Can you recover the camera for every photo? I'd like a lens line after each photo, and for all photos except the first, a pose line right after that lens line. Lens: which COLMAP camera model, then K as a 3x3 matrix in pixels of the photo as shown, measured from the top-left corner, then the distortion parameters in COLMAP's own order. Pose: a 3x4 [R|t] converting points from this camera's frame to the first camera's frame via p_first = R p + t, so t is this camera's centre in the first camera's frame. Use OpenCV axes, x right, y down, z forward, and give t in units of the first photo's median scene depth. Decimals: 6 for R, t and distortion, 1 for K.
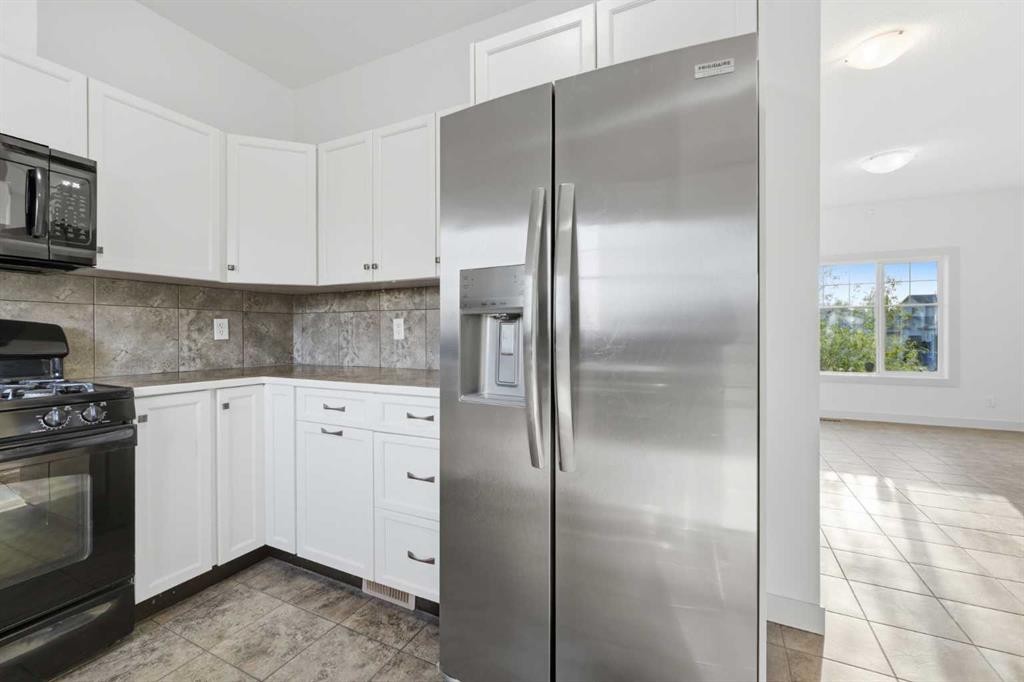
lens RADIAL K [[419.6, 0, 519.1], [0, 419.6, 335.8], [0, 0, 1]] dist [-0.001294, -0.000631]
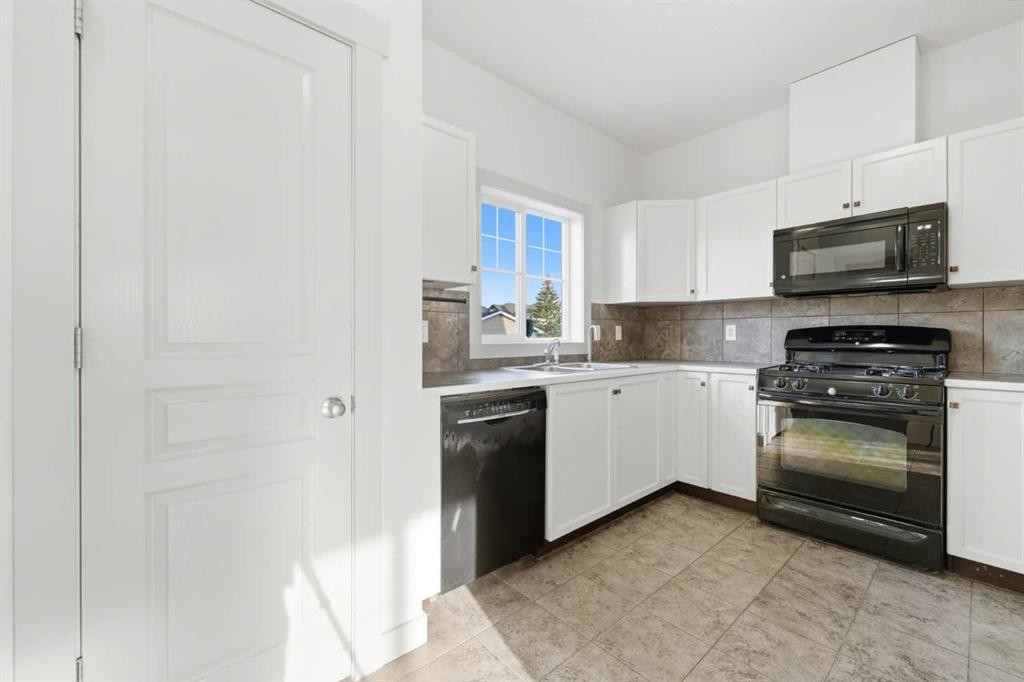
lens RADIAL K [[419.6, 0, 514.2], [0, 419.6, 340.8], [0, 0, 1]] dist [-0.001294, -0.000631]
pose [[-0.380610, 0.009942, -0.924682, 0.602516], [-0.002738, 0.999926, 0.011878, -0.000874], [0.924732, 0.007053, -0.380554, 0.233885]]
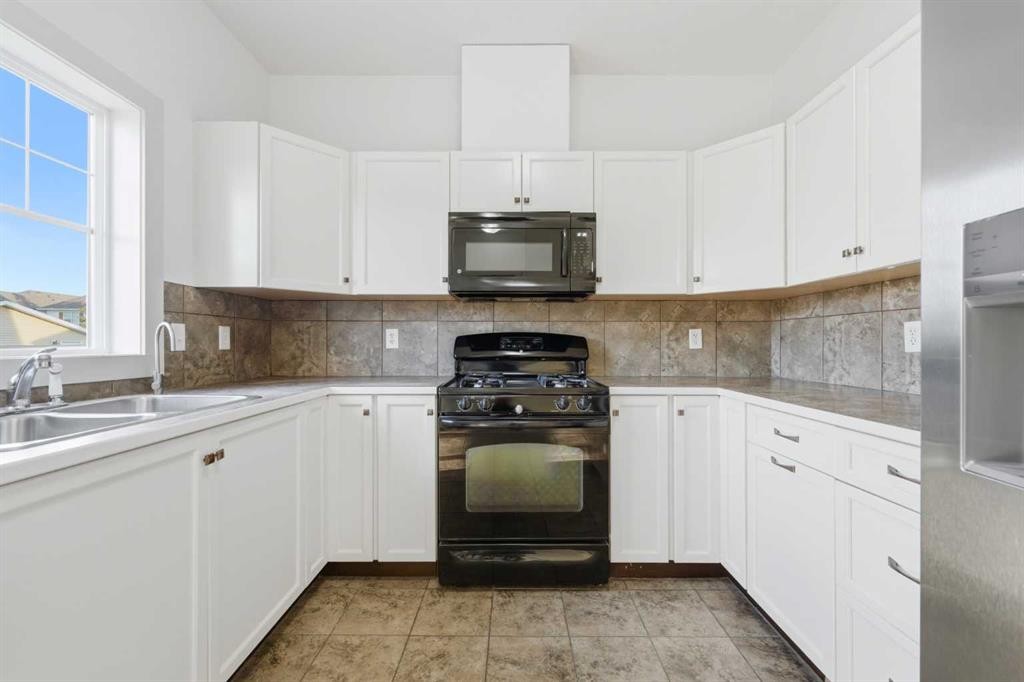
lens RADIAL K [[419.6, 0, 512.0], [0, 419.6, 343.6], [0, 0, 1]] dist [-0.001294, -0.000631]
pose [[0.426733, 0.001057, -0.904377, 0.065047], [-0.004400, 0.999990, -0.000907, -0.001513], [0.904367, 0.004366, 0.426734, 0.172700]]
